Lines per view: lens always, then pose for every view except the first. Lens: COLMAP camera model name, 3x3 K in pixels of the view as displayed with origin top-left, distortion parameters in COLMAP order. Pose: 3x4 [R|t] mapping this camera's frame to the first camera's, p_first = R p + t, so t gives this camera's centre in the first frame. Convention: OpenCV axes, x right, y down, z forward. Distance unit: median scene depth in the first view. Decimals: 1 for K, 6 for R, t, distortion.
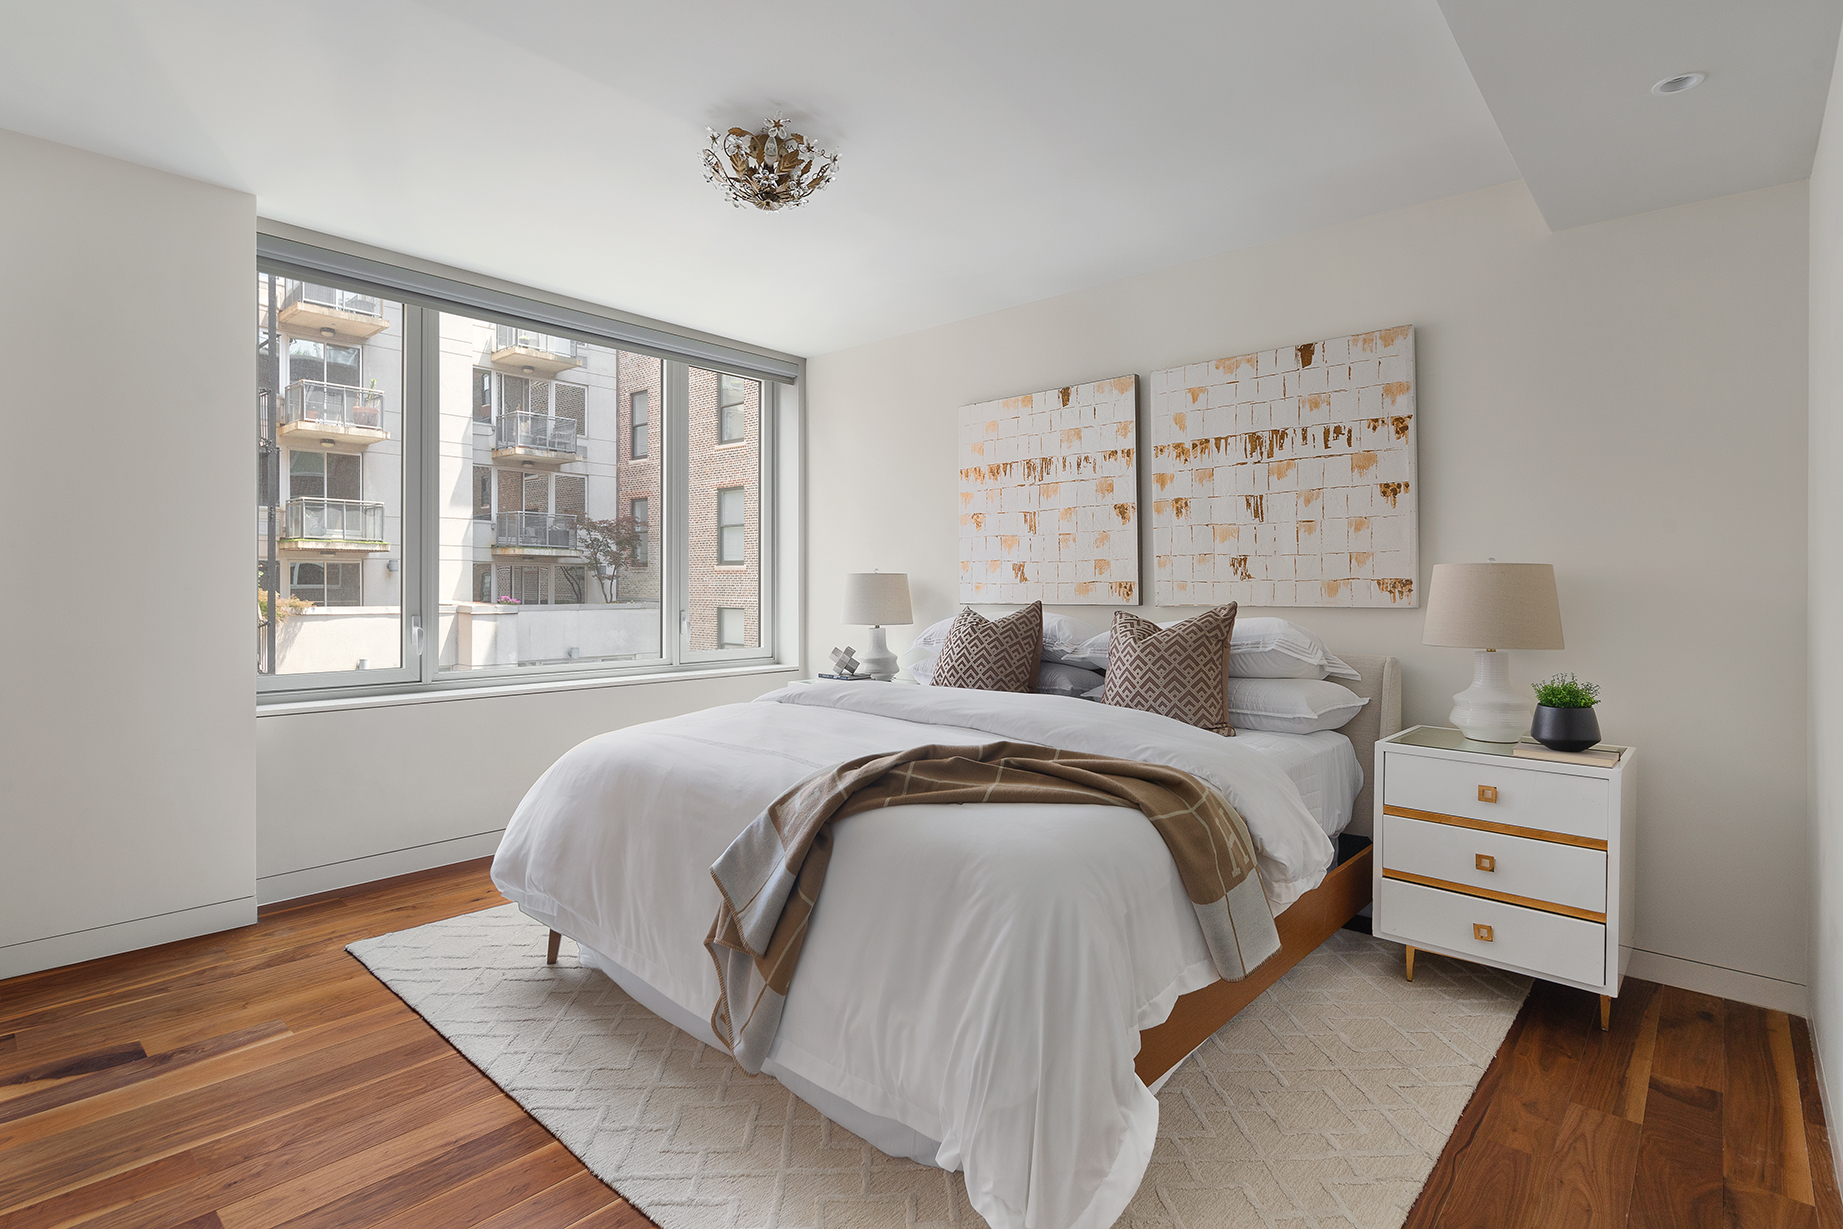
lens RADIAL K [[895.8, 0, 919.3], [0, 895.8, 573.7], [0, 0, 1]] dist [0.002592, -0.000100]
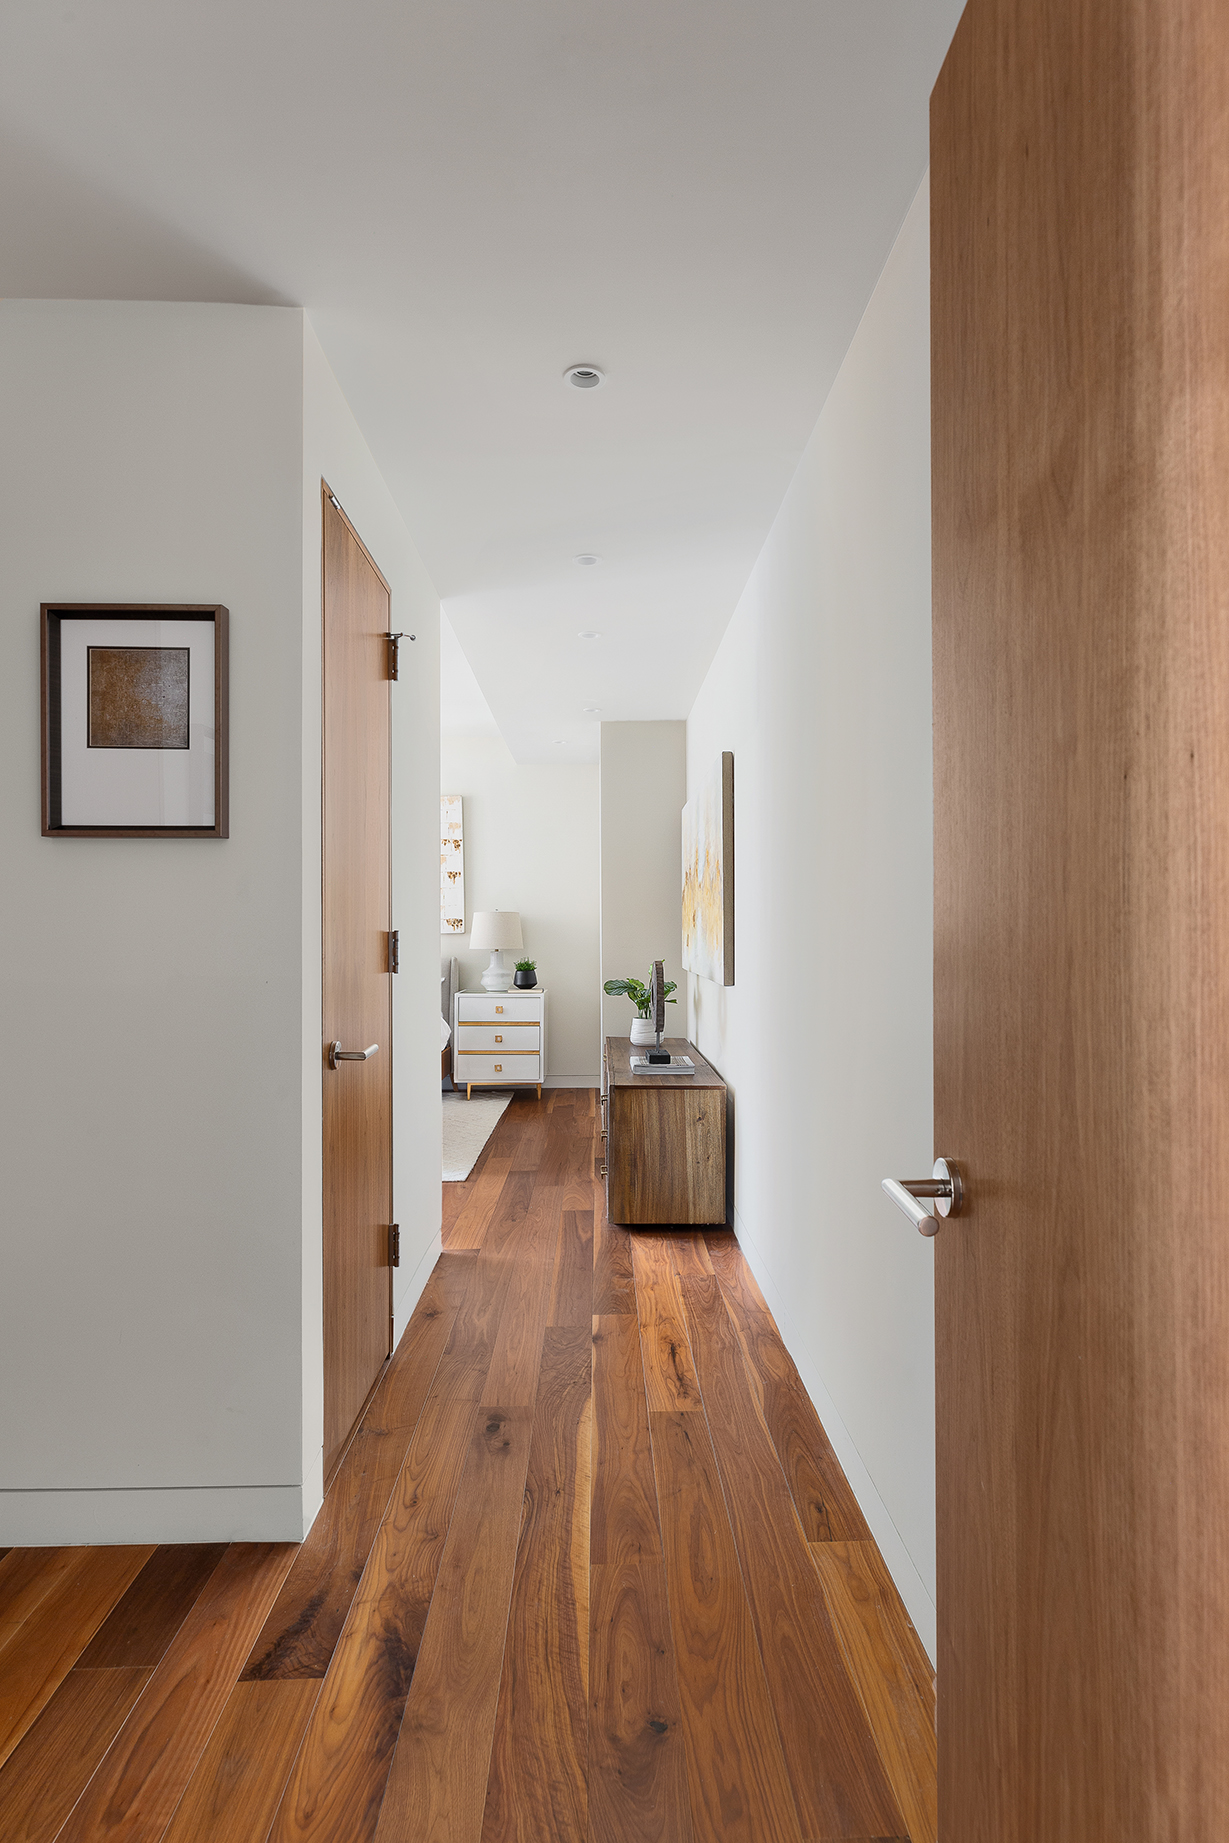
lens RADIAL K [[998.4, 0, 616.0], [0, 998.4, 919.1], [0, 0, 1]] dist [0.002391, 0.001612]
pose [[0.727526, -0.005130, 0.686061, -0.905915], [0.004498, 0.999986, 0.002707, 0.001890], [-0.686065, 0.001116, 0.727539, -1.076055]]
